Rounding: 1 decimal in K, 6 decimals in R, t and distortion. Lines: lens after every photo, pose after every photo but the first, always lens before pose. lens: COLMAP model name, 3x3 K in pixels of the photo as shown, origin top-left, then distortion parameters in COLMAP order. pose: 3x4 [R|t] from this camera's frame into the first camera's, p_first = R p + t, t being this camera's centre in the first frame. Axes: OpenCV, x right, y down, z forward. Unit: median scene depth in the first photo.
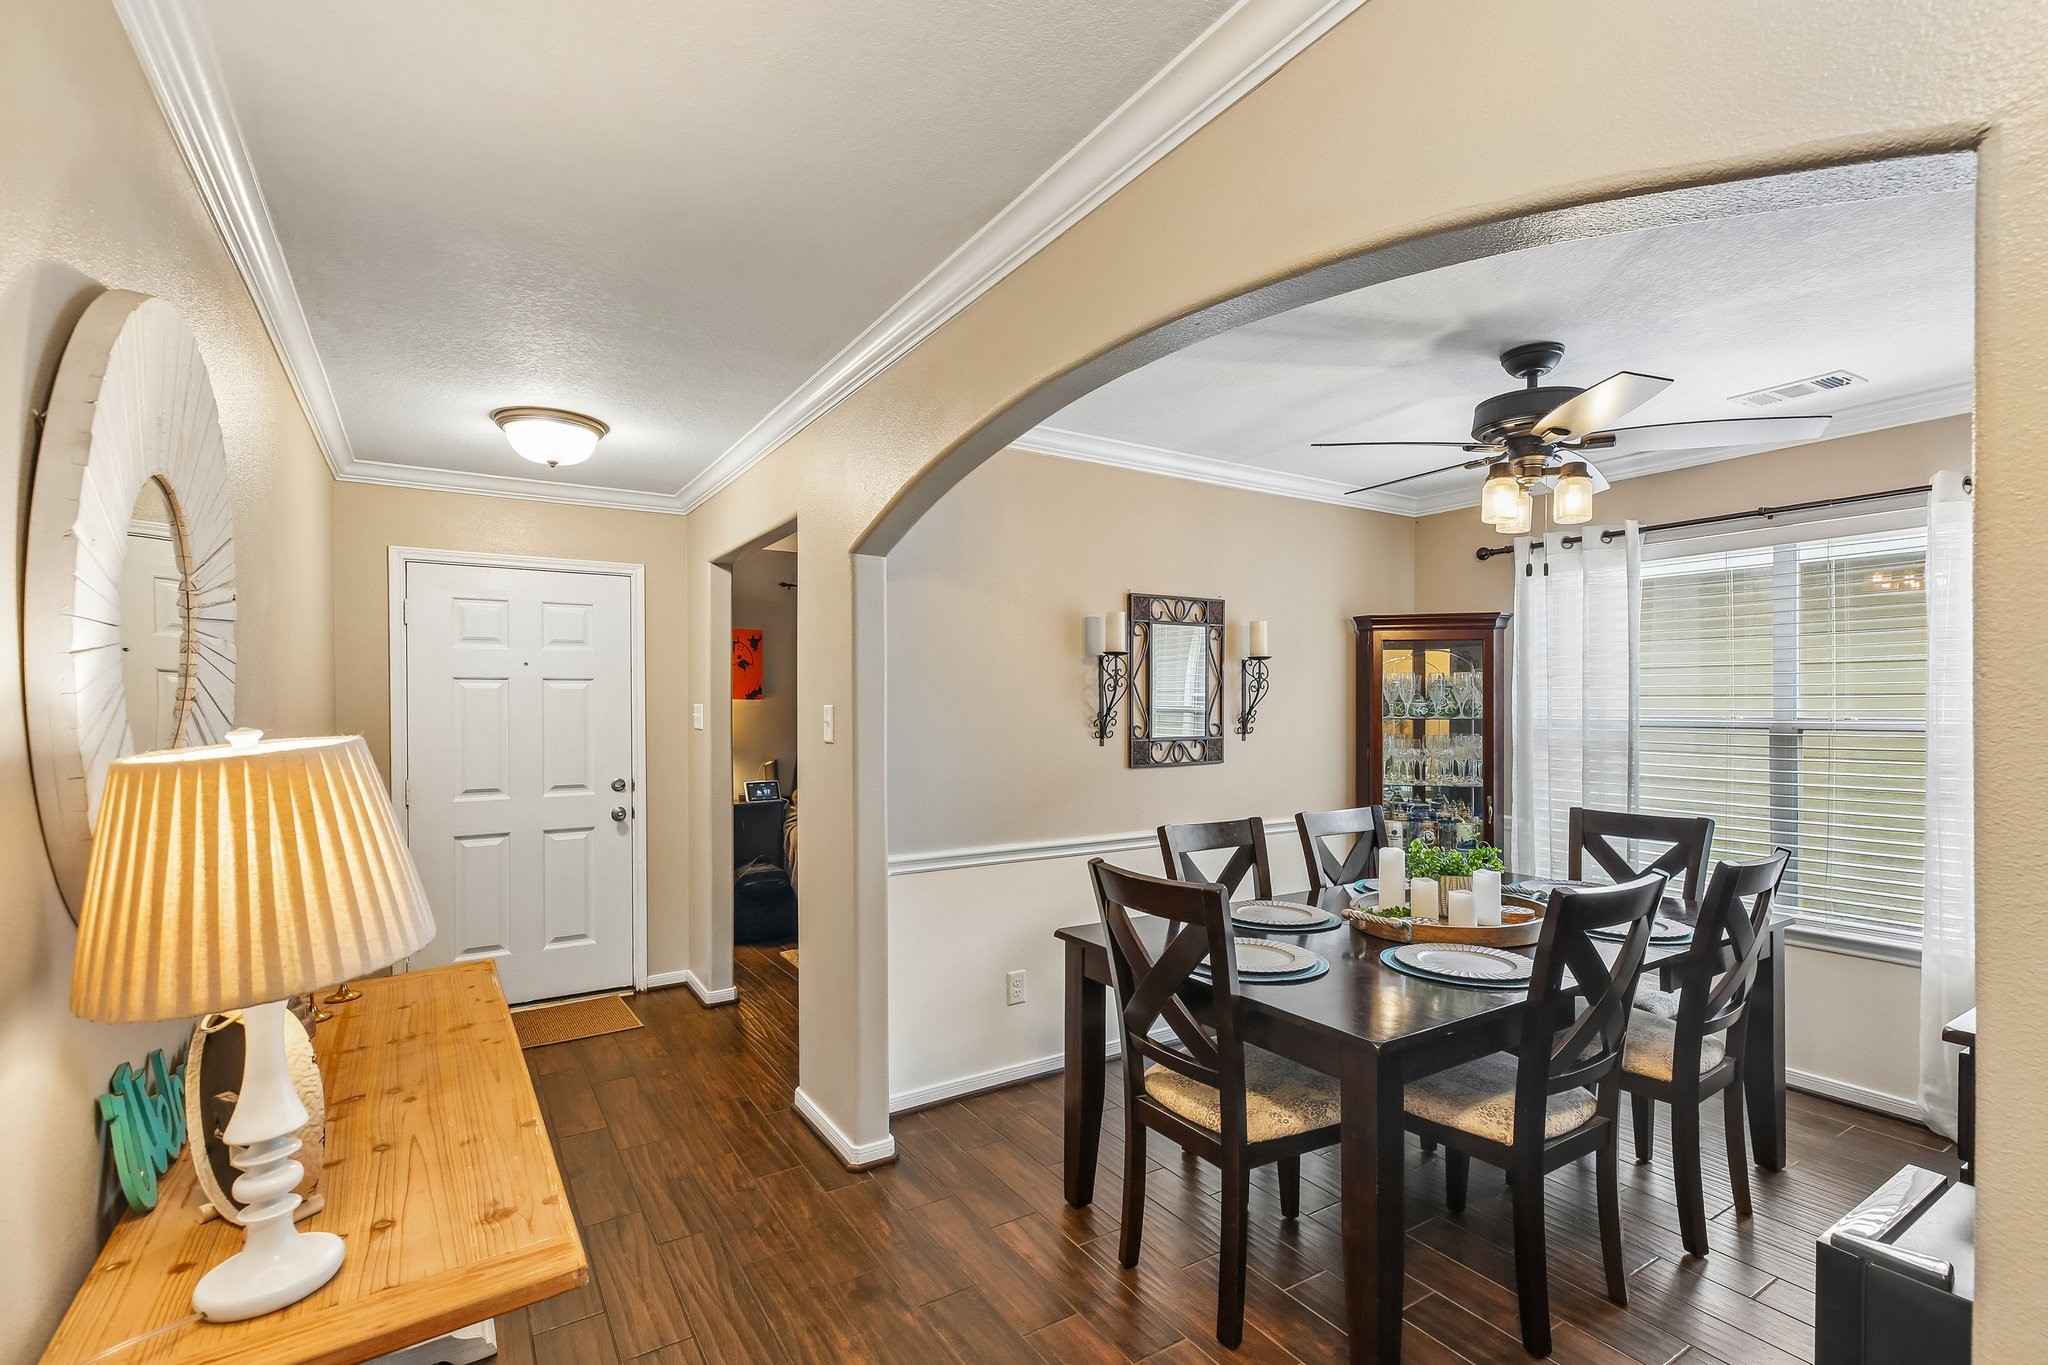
lens RADIAL K [[926.0, 0, 1018.4], [0, 926.0, 701.1], [0, 0, 1]] dist [0.003991, 0.001258]
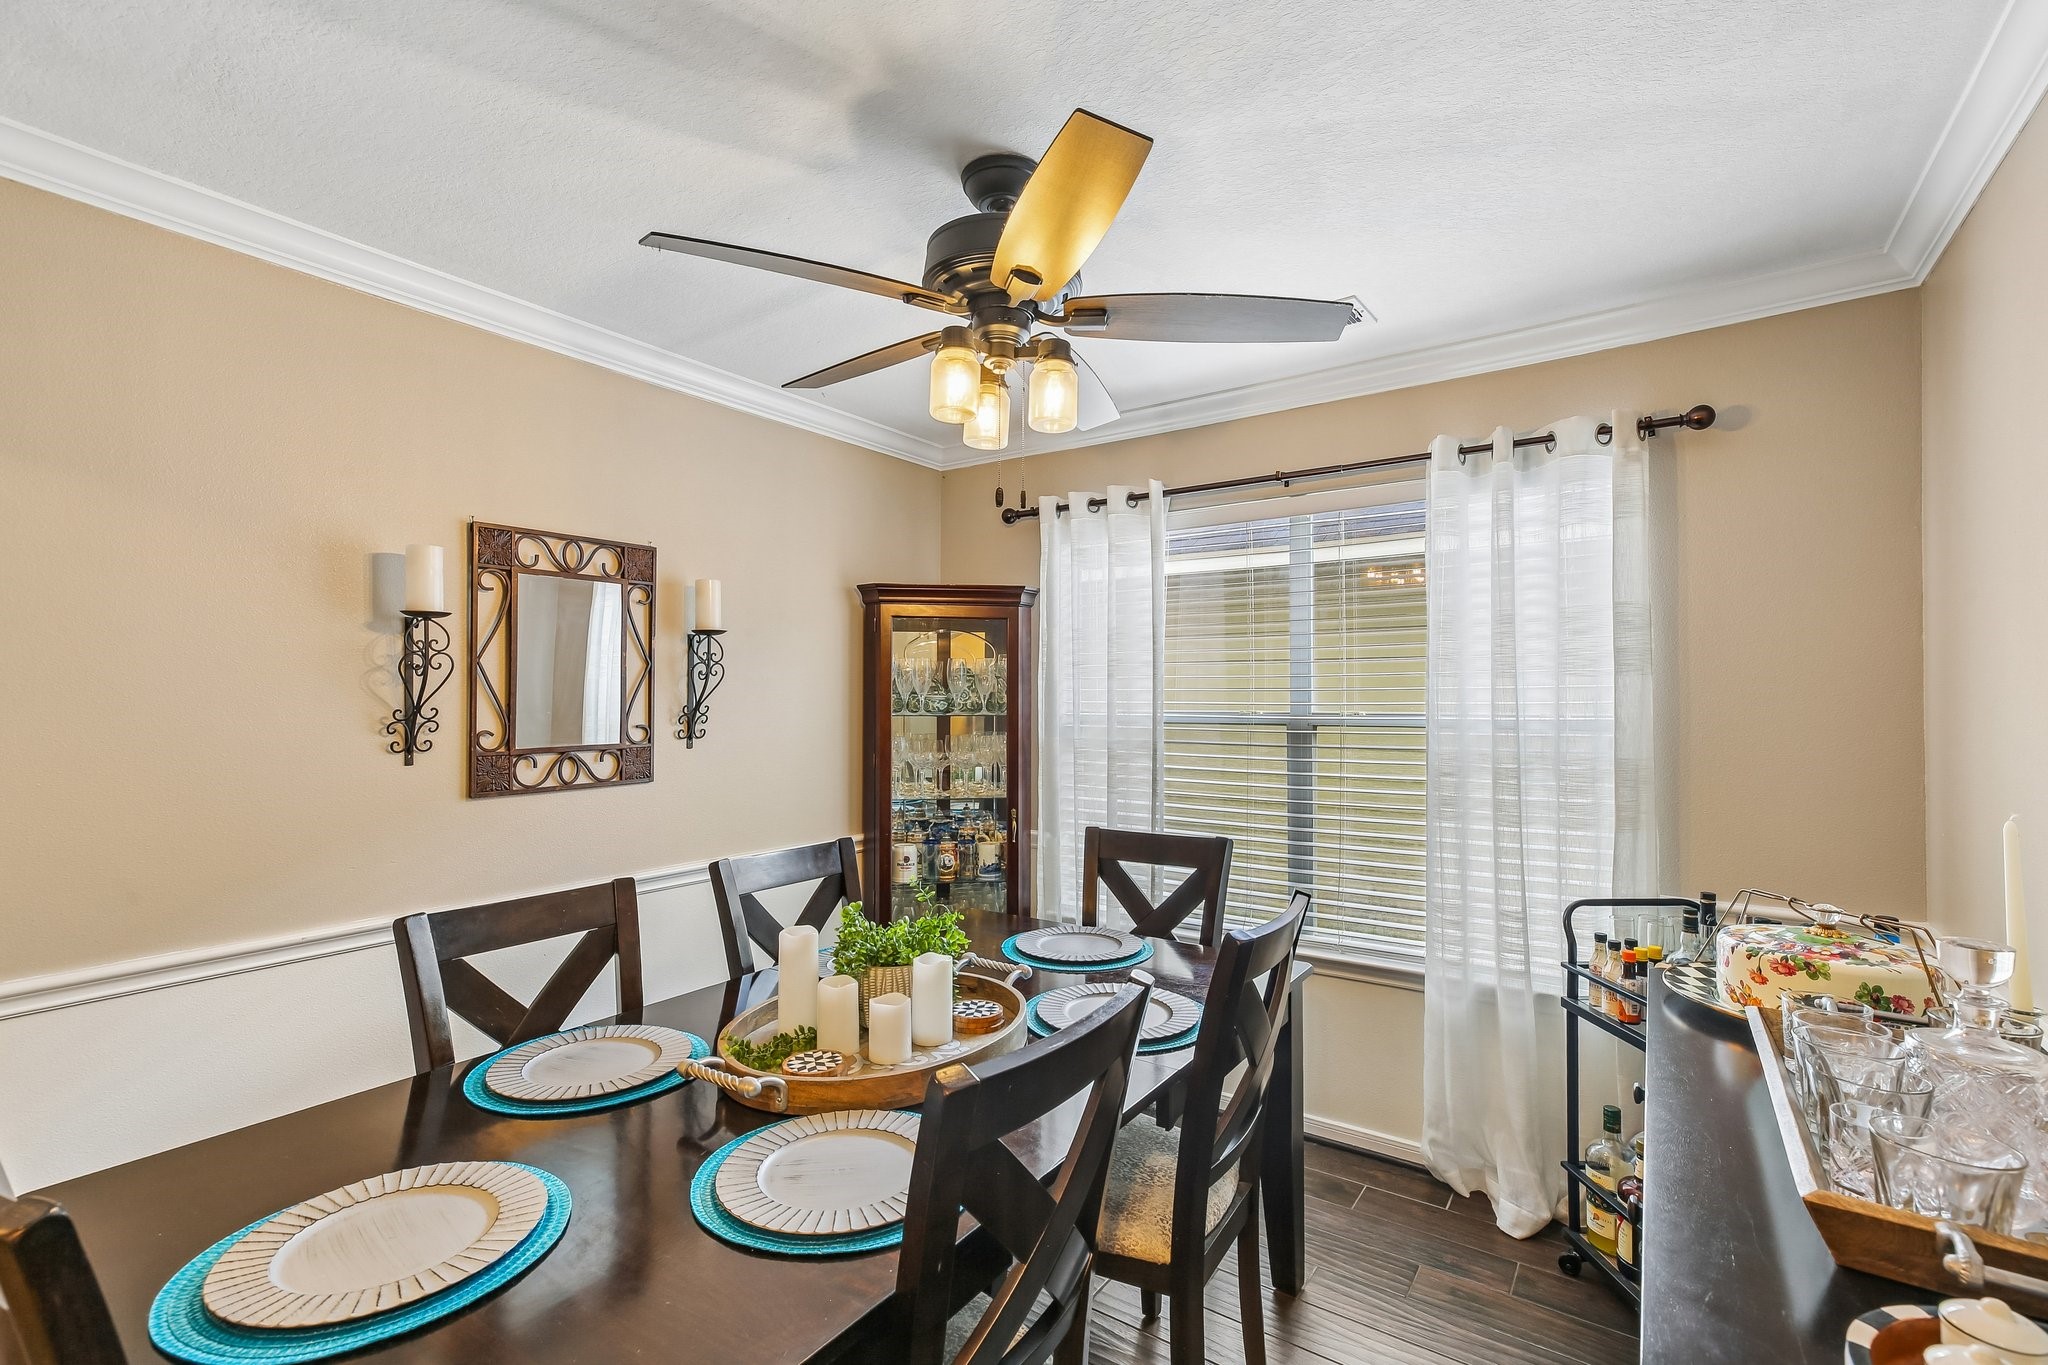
lens RADIAL K [[926.0, 0, 1024.5], [0, 926.0, 681.3], [0, 0, 1]] dist [0.003991, 0.001258]
pose [[0.919428, 0.007126, 0.393193, 0.223116], [-0.001580, 0.999895, -0.014427, 0.001188], [-0.393254, 0.012643, 0.919343, 0.276065]]
